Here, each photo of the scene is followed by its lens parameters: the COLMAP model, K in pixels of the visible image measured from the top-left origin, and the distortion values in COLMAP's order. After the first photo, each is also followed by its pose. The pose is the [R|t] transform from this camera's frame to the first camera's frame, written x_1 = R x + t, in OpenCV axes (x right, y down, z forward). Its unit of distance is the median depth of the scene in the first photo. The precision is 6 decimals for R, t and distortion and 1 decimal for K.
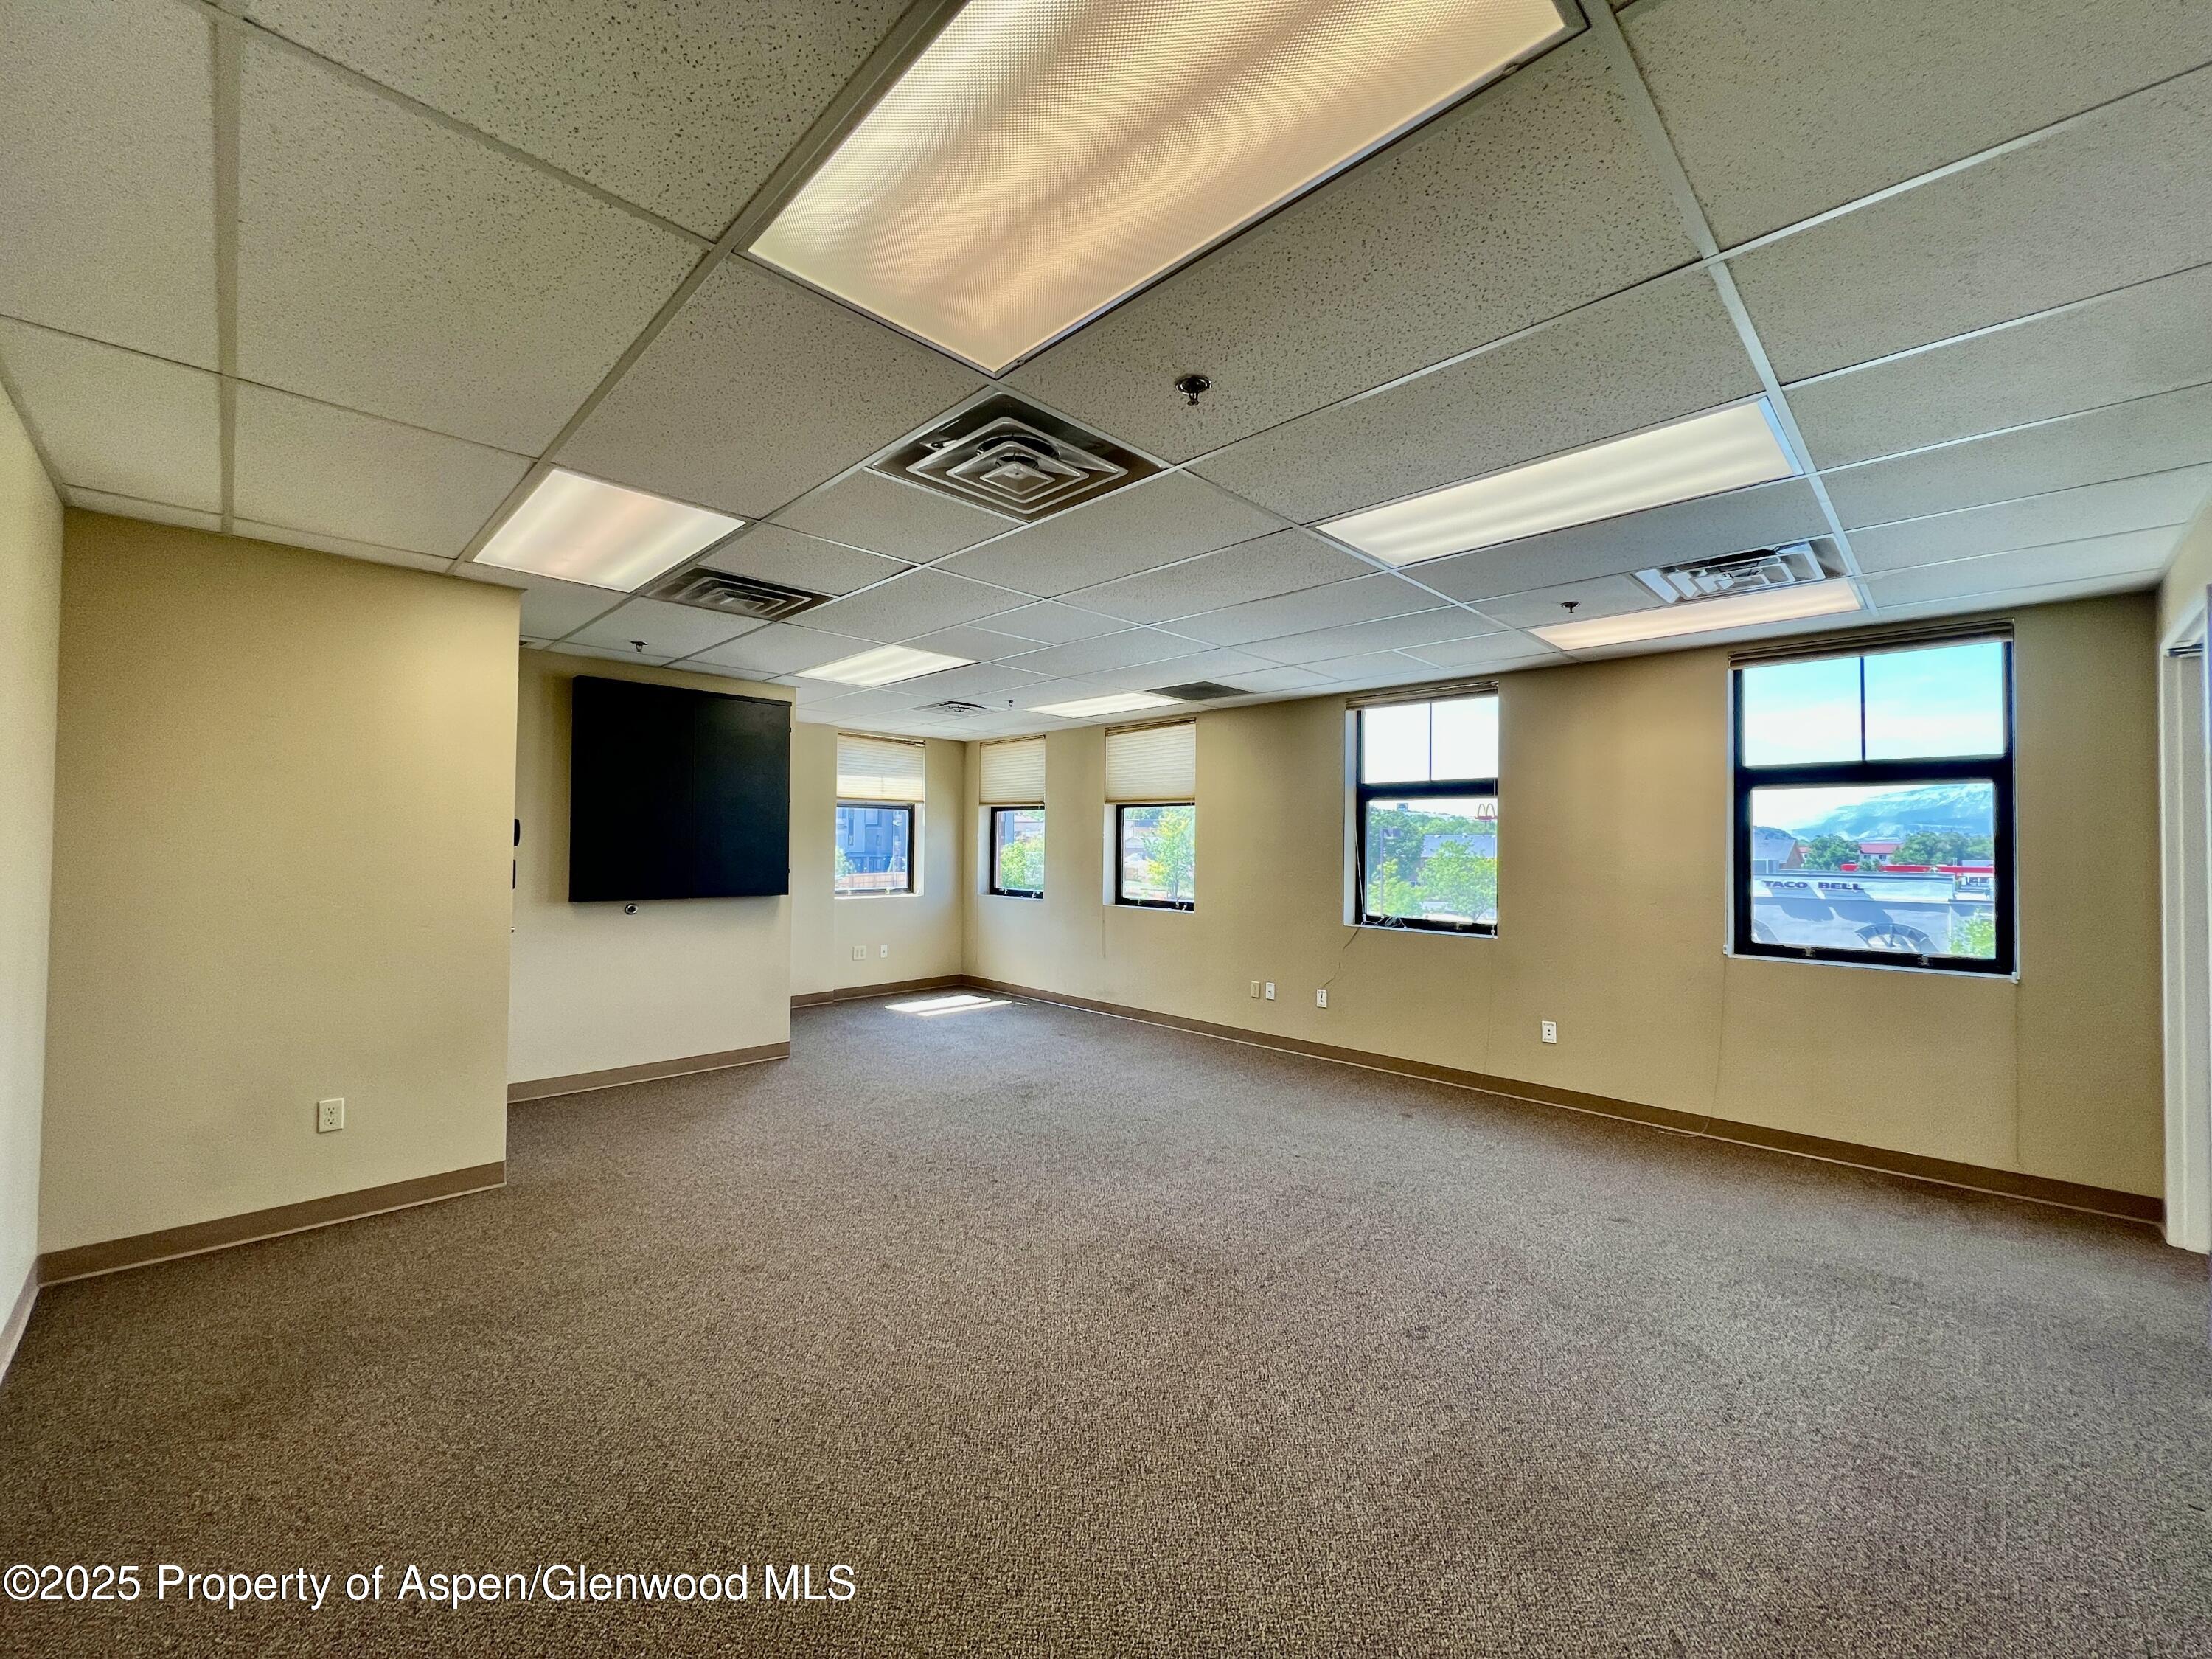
lens RADIAL K [[881.1, 0, 1099.1], [0, 881.1, 830.4], [0, 0, 1]] dist [-0.002409, 0.000210]
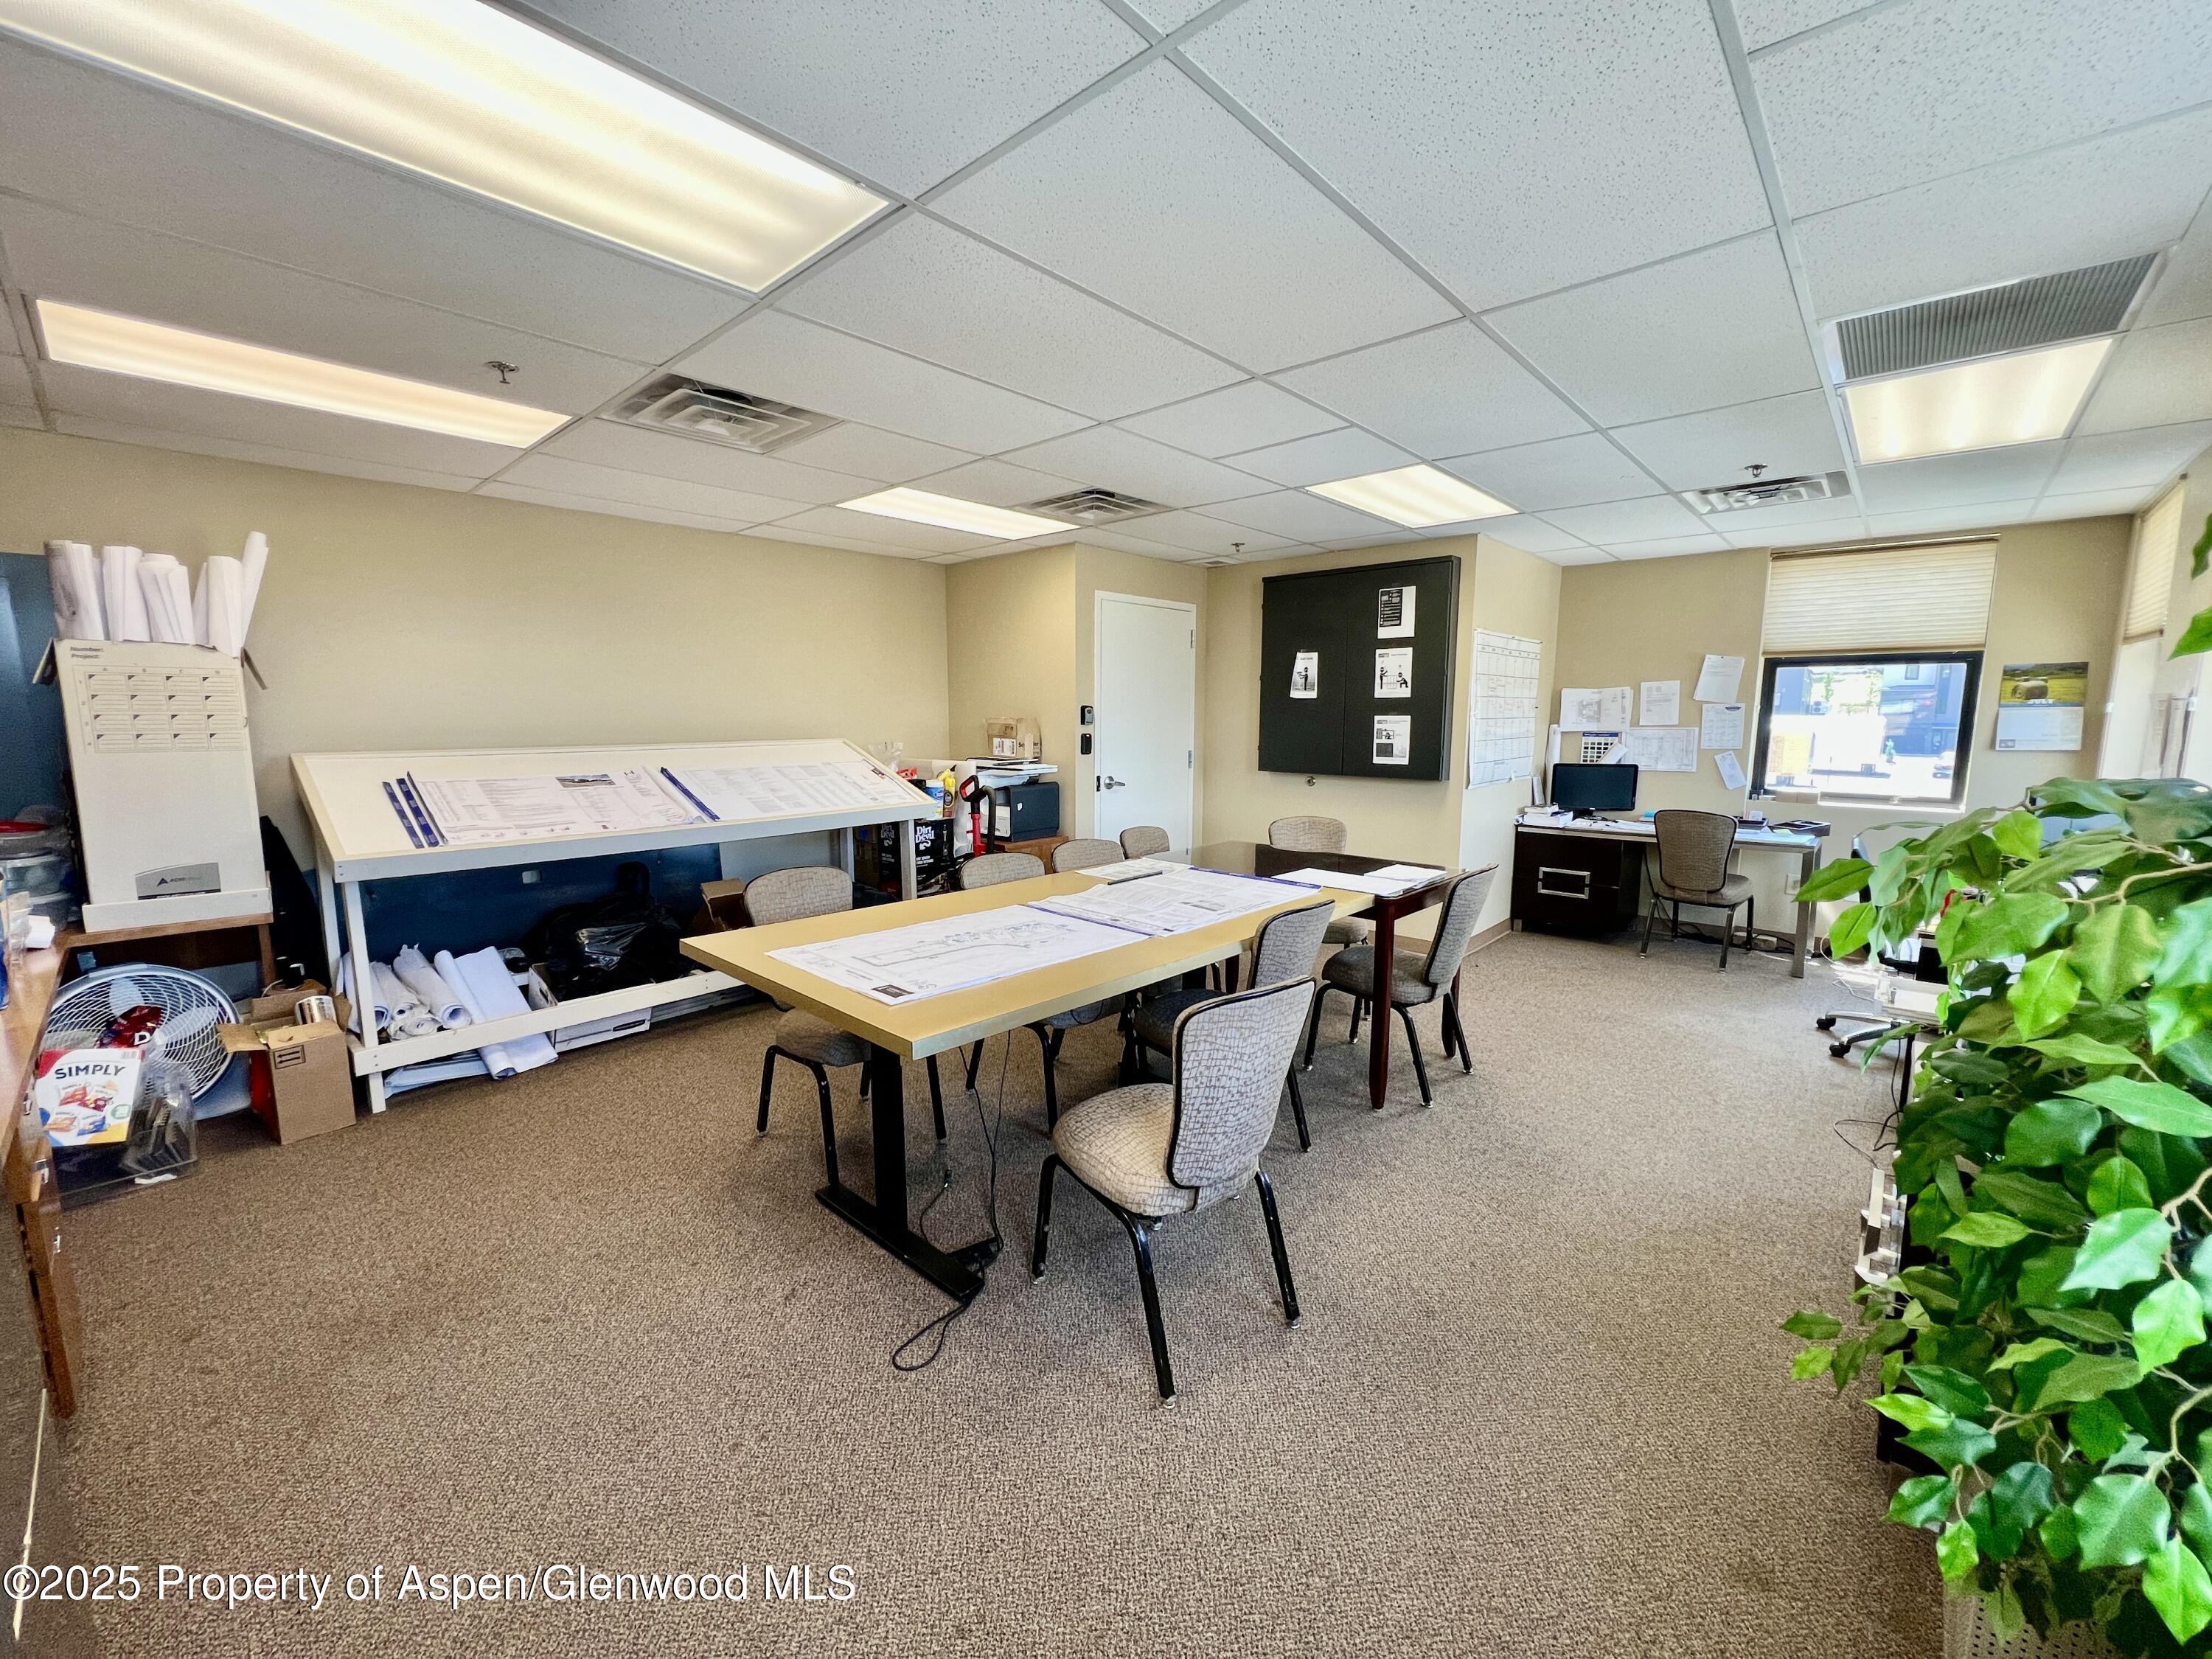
lens RADIAL K [[881.1, 0, 1099.1], [0, 881.1, 830.4], [0, 0, 1]] dist [-0.002409, 0.000210]
pose [[0.047380, 0.128670, -0.990555, 0.570750], [0.015193, 0.991461, 0.129514, 0.003581], [0.998761, -0.021186, 0.045021, 0.684238]]
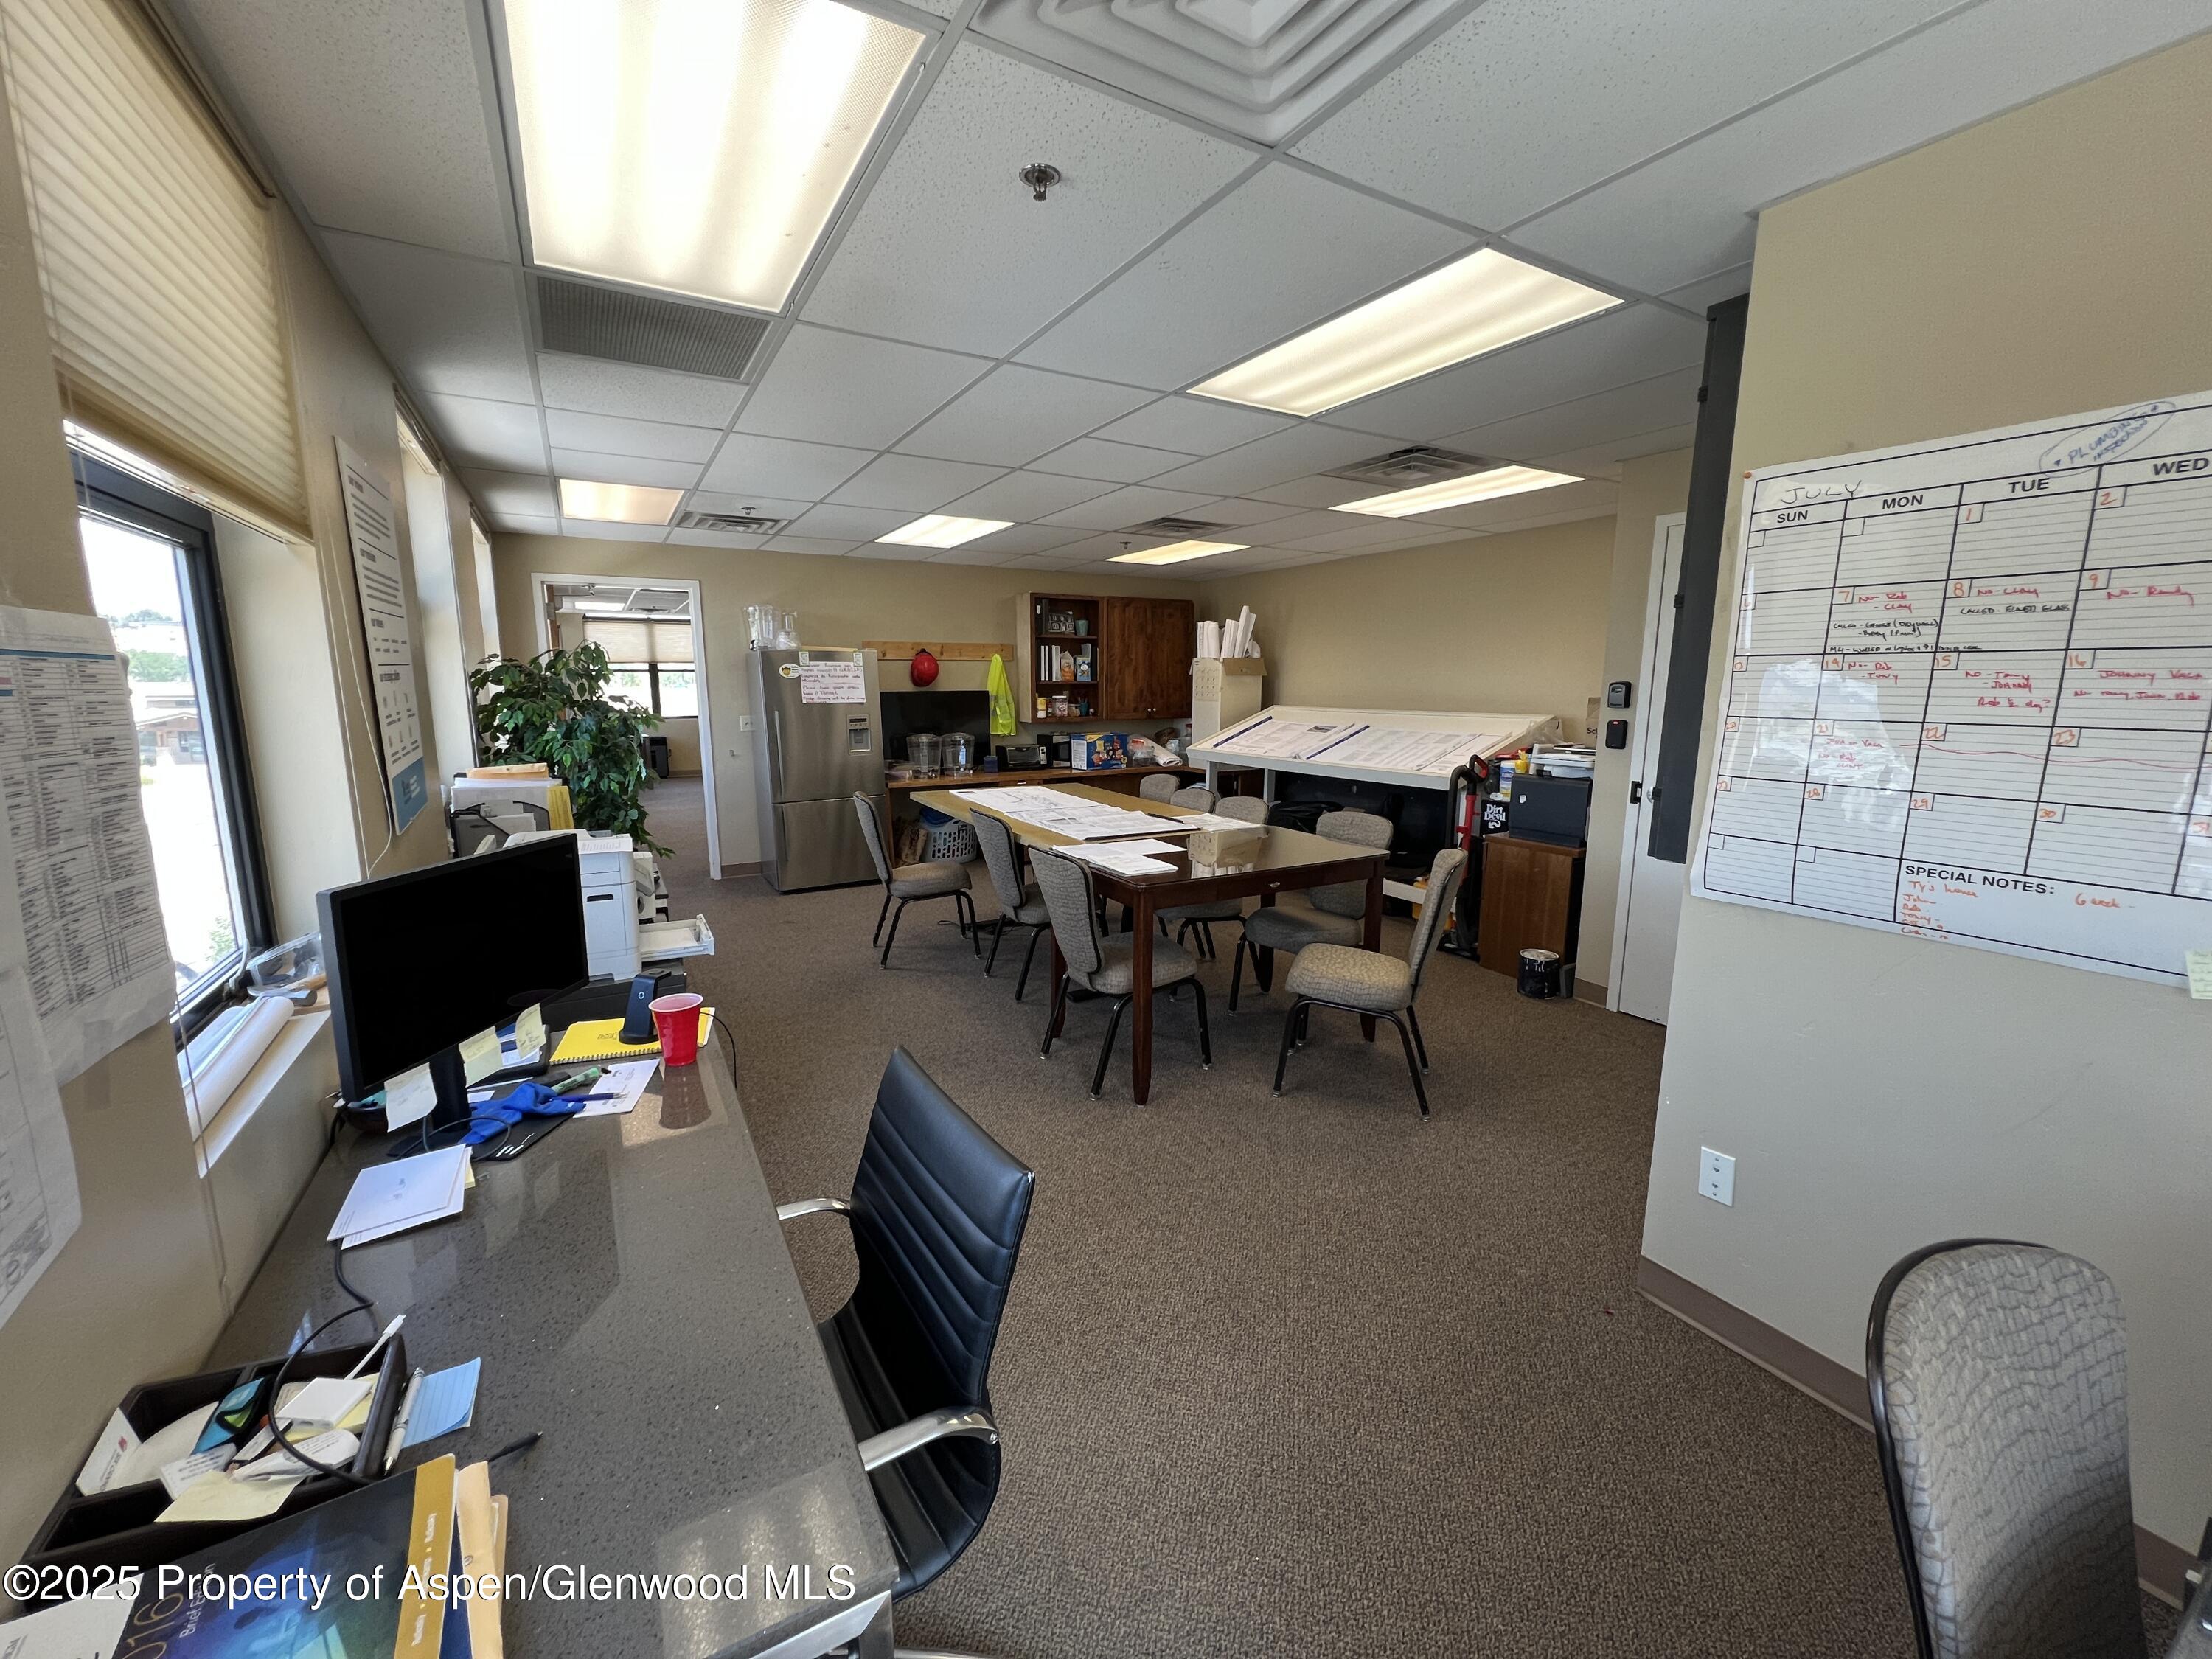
lens RADIAL K [[879.2, 0, 1099.2], [0, 879.2, 828.7], [0, 0, 1]] dist [-0.001571, -0.000166]
pose [[-0.966892, -0.054040, 0.249398, -0.239644], [-0.016330, 0.988420, 0.150862, 0.009683], [-0.254663, 0.141795, -0.956578, 1.577611]]
